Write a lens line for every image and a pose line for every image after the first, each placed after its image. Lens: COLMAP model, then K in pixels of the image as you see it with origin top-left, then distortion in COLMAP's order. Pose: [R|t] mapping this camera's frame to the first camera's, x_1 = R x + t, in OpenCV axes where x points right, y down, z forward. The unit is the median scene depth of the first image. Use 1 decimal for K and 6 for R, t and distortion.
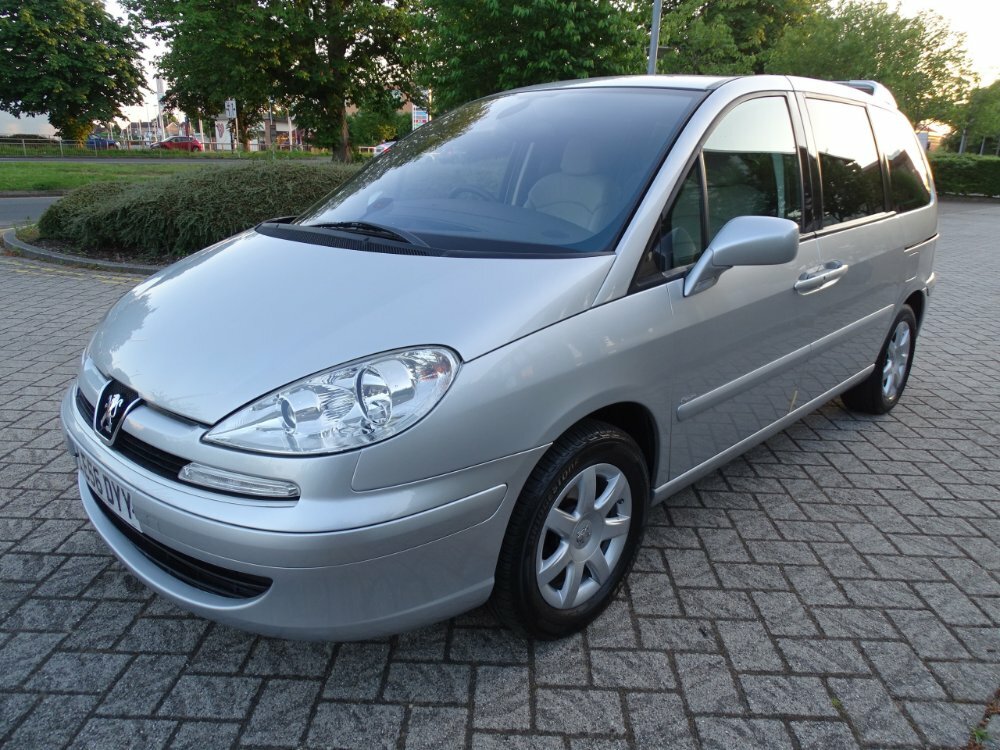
lens RADIAL K [[718.6, 0, 499.0], [0, 718.6, 375.1], [0, 0, 1]] dist [-0.006710, 0.005423]
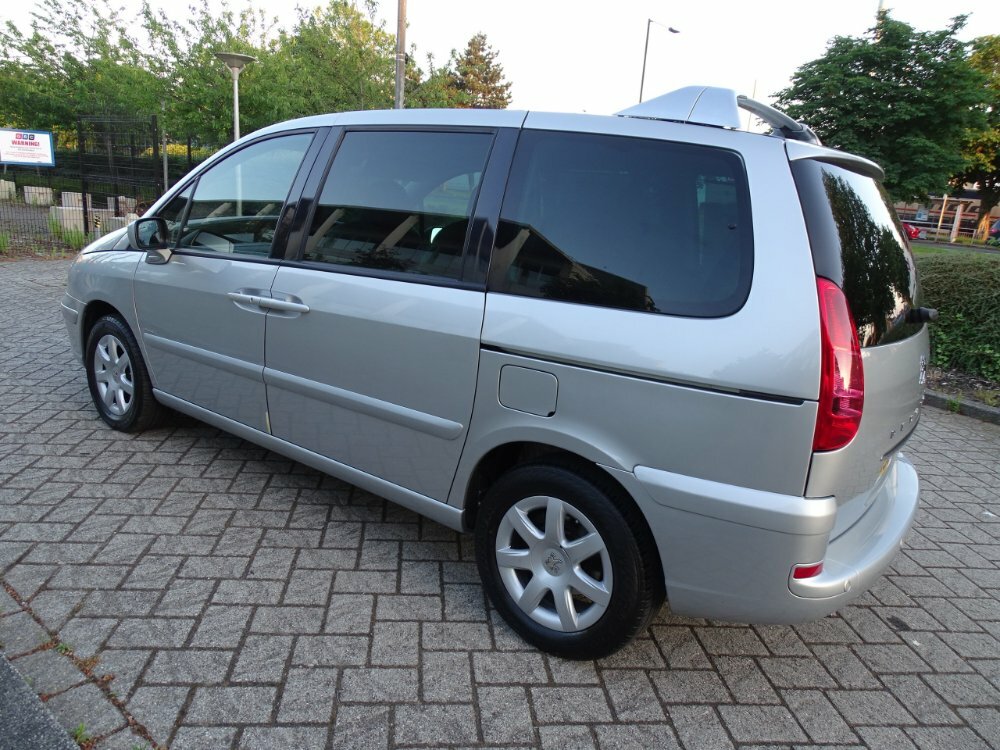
lens RADIAL K [[718.6, 0, 504.4], [0, 718.6, 376.1], [0, 0, 1]] dist [-0.006710, 0.005423]
pose [[0.133534, 0.236706, -0.962361, 1.733444], [-0.367373, 0.913698, 0.173761, -0.395036], [0.920438, 0.330342, 0.208969, 1.311231]]
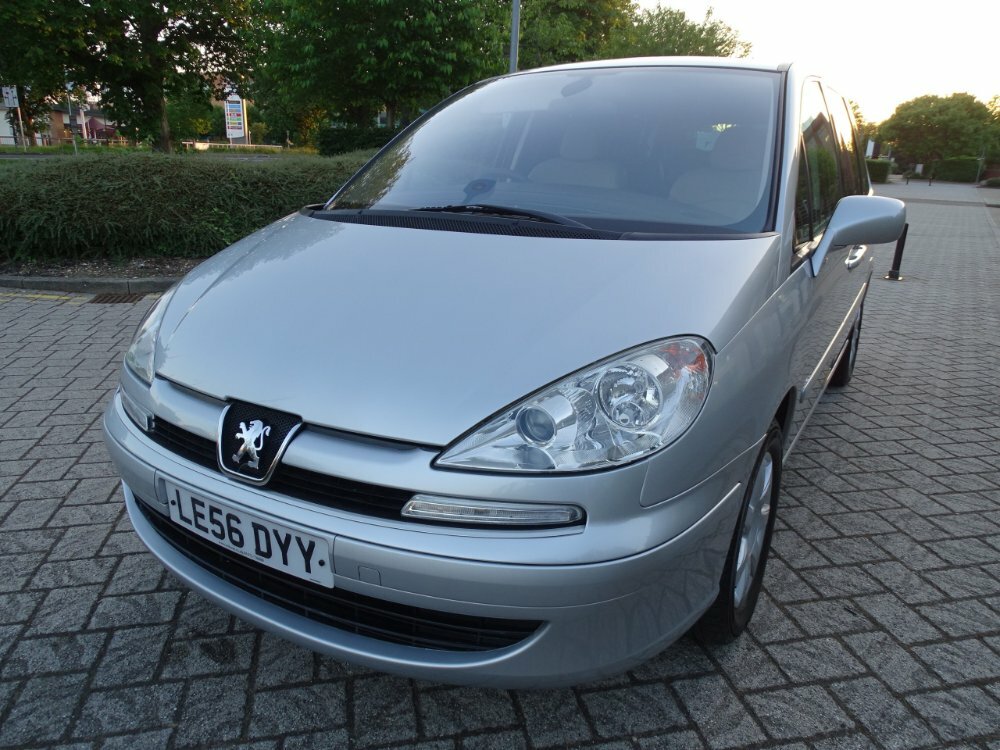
lens RADIAL K [[718.6, 0, 501.2], [0, 718.6, 380.1], [0, 0, 1]] dist [-0.006710, 0.005423]
pose [[0.970039, -0.068393, 0.233122, -0.352881], [0.066267, 0.997658, 0.016950, -0.011483], [-0.233736, -0.000994, 0.972300, 0.124036]]
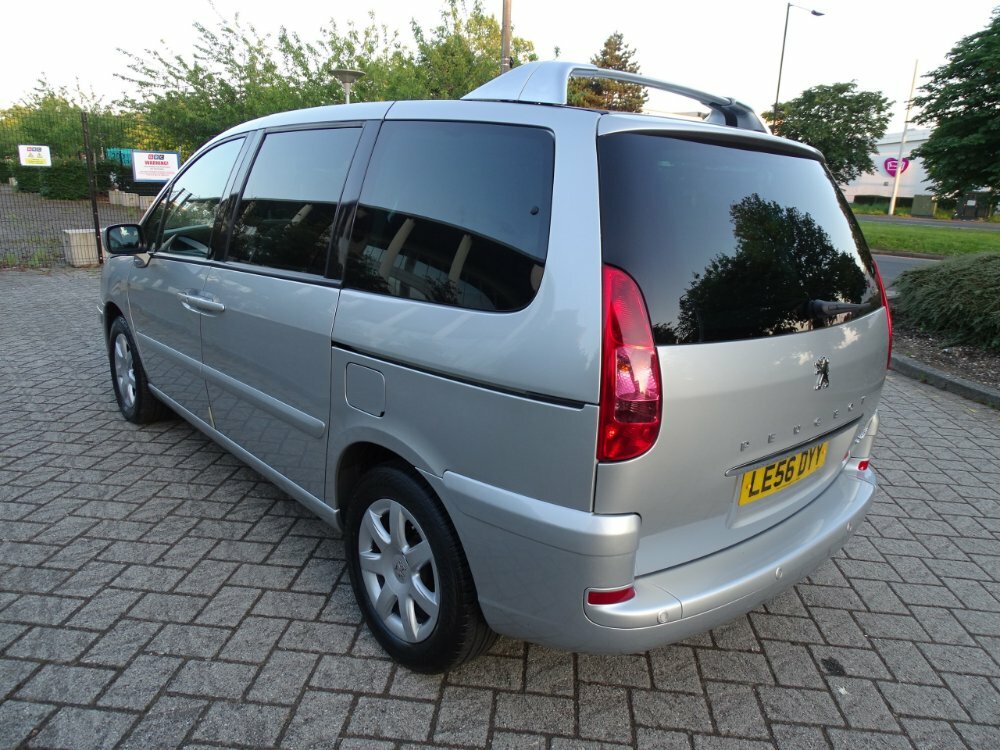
lens RADIAL K [[718.6, 0, 505.1], [0, 718.6, 371.5], [0, 0, 1]] dist [-0.006710, 0.005423]
pose [[-0.061339, 0.227923, -0.971745, 1.708388], [-0.339133, 0.910899, 0.235058, -0.513858], [0.938737, 0.343969, 0.021423, 1.662212]]
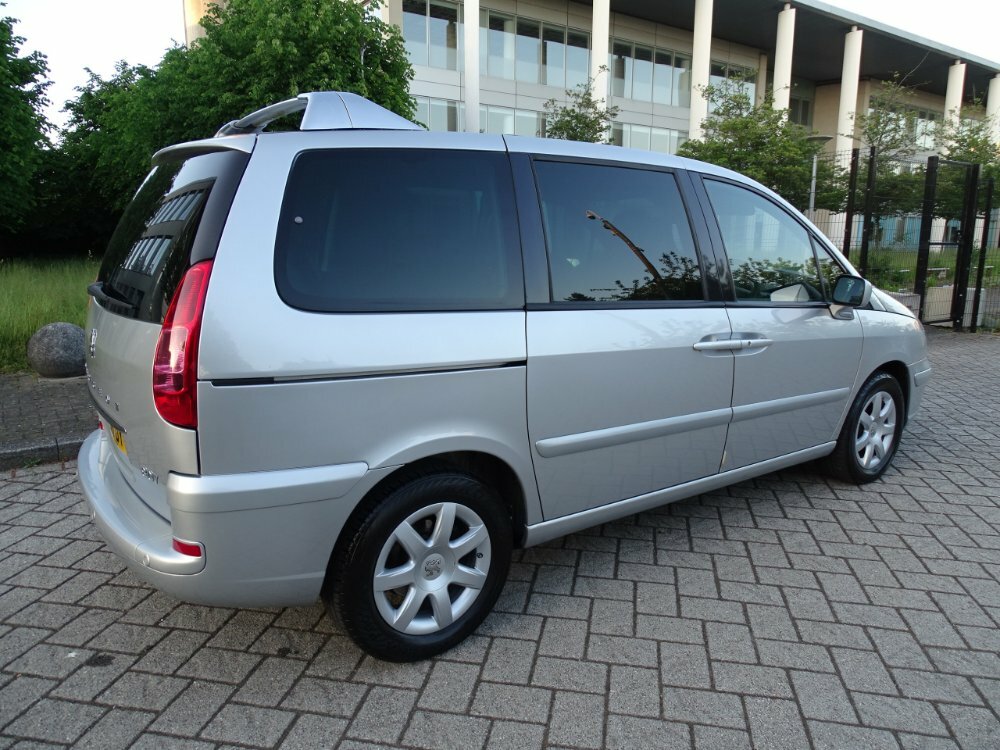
lens RADIAL K [[718.6, 0, 507.6], [0, 718.6, 371.1], [0, 0, 1]] dist [-0.006710, 0.005423]
pose [[-0.984058, -0.068104, 0.164291, 0.172147], [0.018641, 0.879189, 0.476109, -0.860298], [-0.176868, 0.471581, -0.863903, 2.779419]]
